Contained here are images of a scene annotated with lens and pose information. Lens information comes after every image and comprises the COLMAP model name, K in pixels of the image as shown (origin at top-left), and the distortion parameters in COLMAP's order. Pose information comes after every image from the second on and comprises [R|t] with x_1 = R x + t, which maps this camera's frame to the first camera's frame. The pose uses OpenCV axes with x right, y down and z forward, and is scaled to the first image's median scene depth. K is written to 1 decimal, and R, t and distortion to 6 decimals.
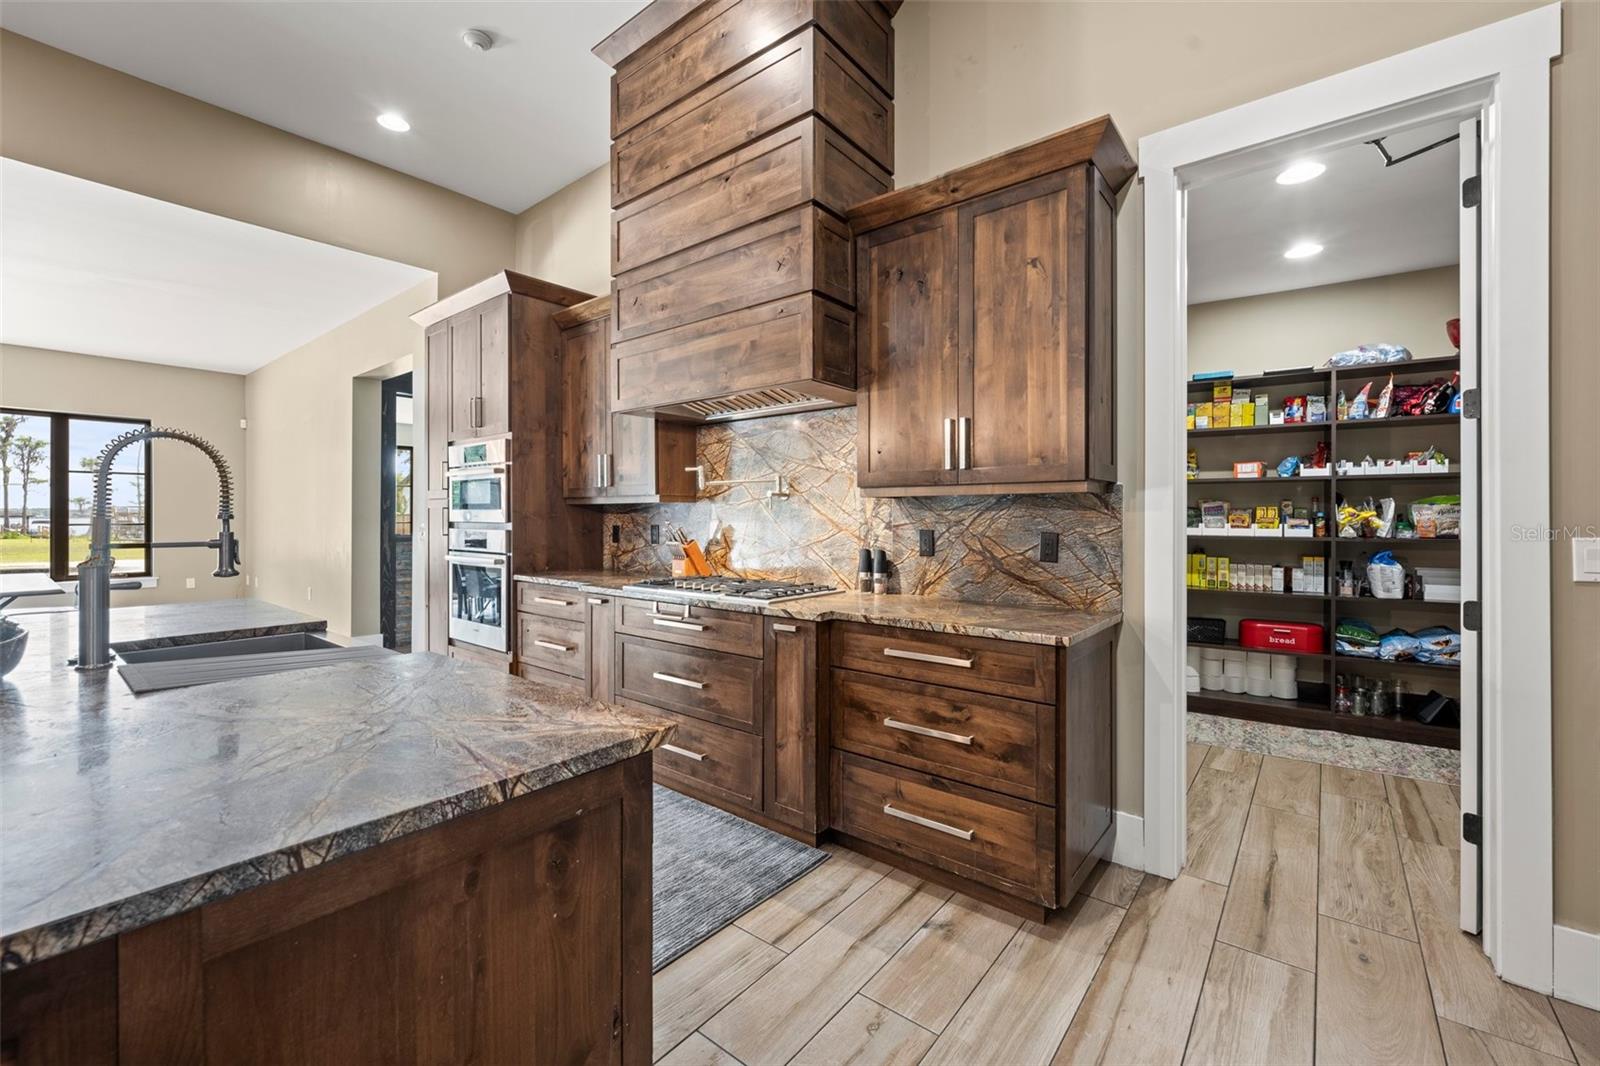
lens RADIAL K [[648.6, 0, 825.2], [0, 648.6, 518.2], [0, 0, 1]] dist [0.001963, -0.000745]
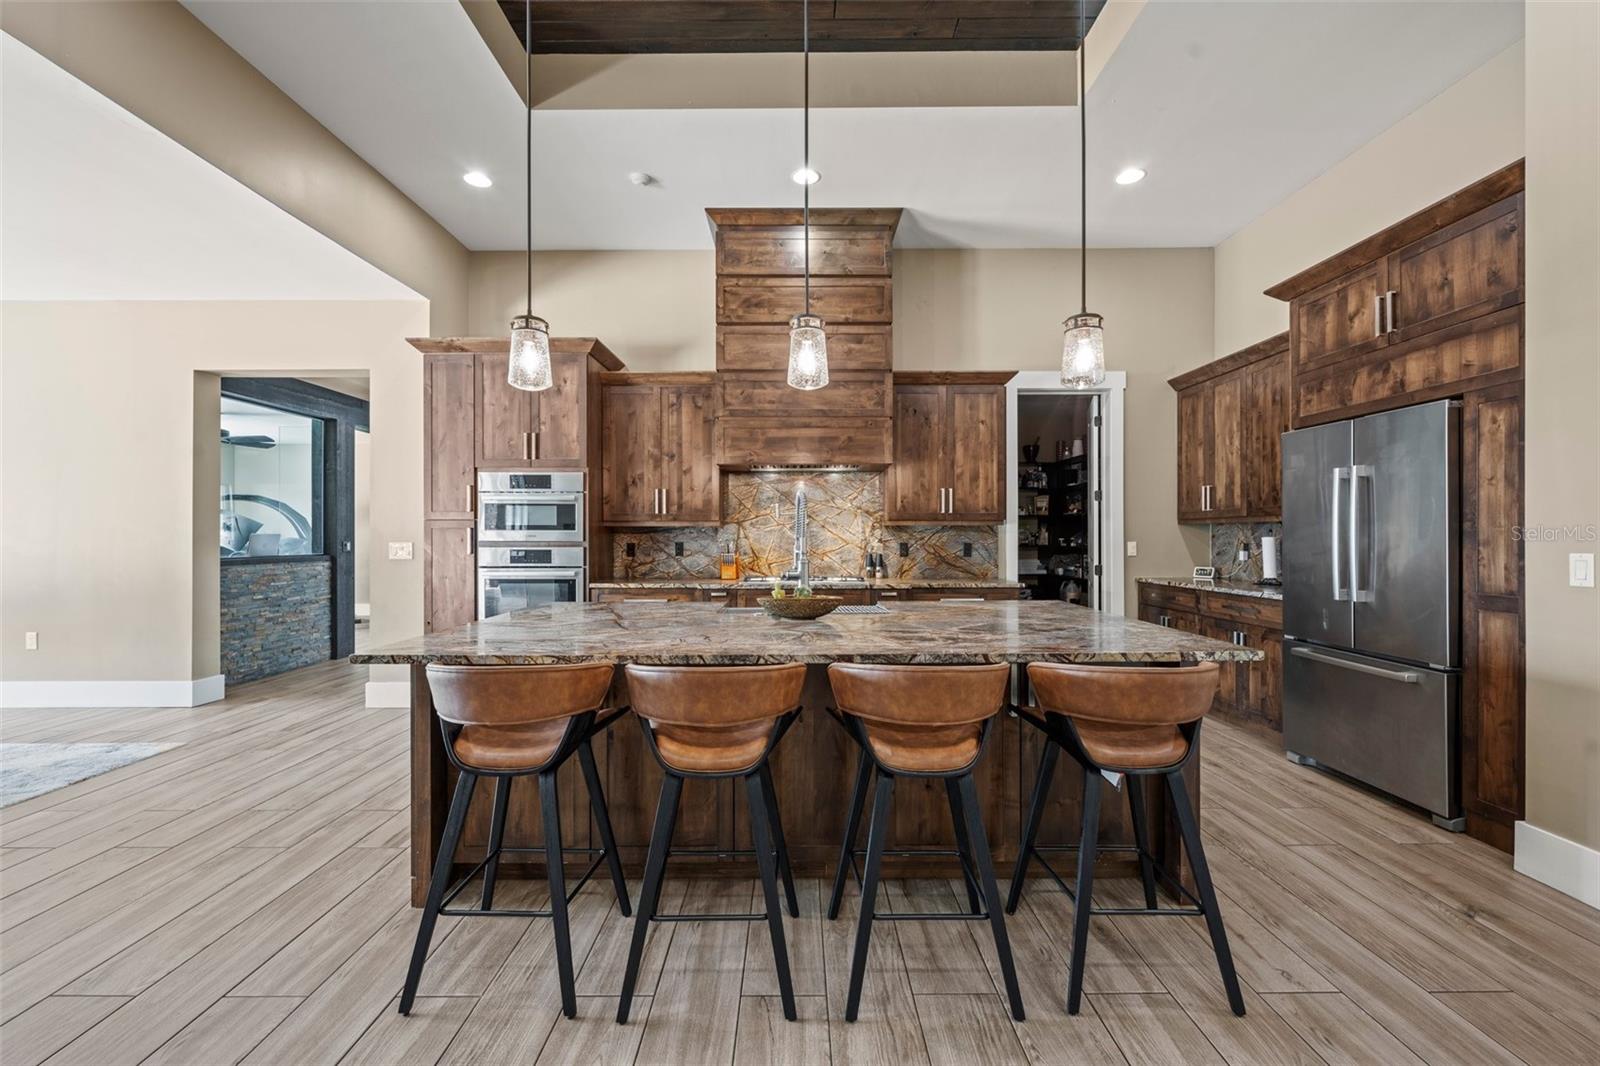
lens RADIAL K [[648.6, 0, 792.2], [0, 648.6, 535.3], [0, 0, 1]] dist [0.001963, -0.000745]
pose [[0.777846, -0.001667, 0.628452, -1.427587], [0.002322, 0.999997, -0.000222, -0.004330], [-0.628450, 0.001632, 0.777848, -0.293365]]
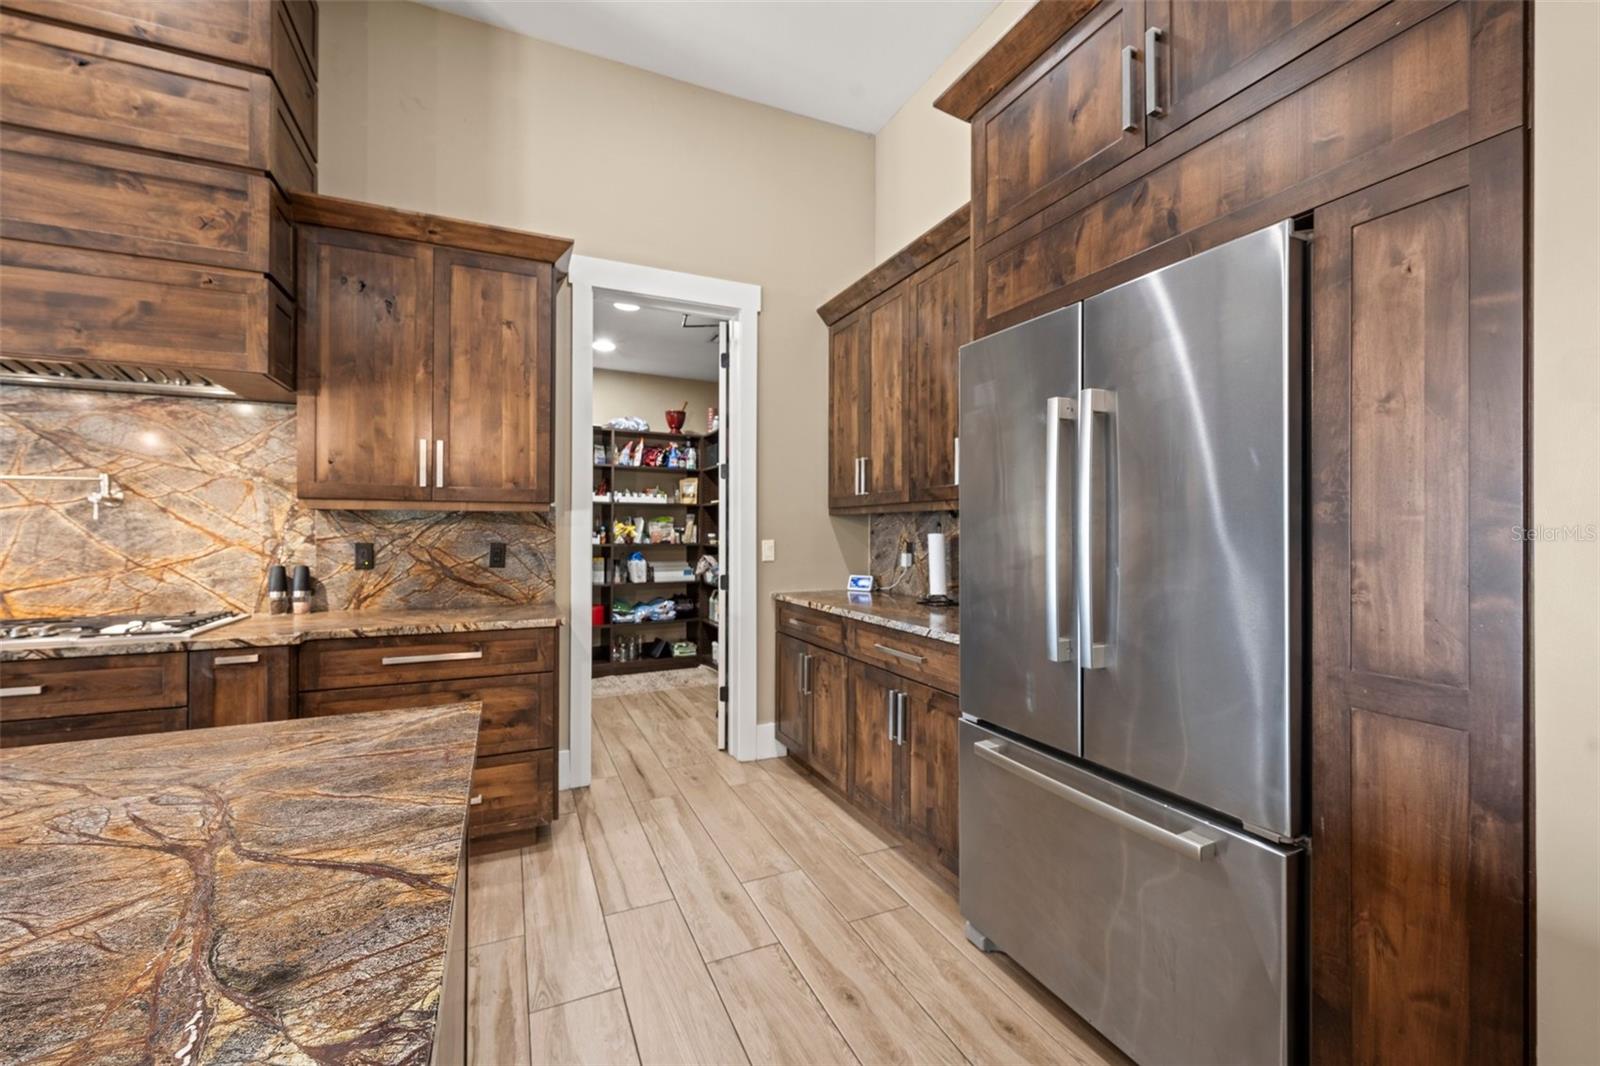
lens RADIAL K [[648.6, 0, 777.2], [0, 648.6, 531.6], [0, 0, 1]] dist [0.001963, -0.000745]
pose [[0.471726, -0.001545, 0.881744, -0.469893], [-0.001710, 0.999995, 0.002668, -0.003504], [-0.881744, -0.002766, 0.471721, -0.030298]]
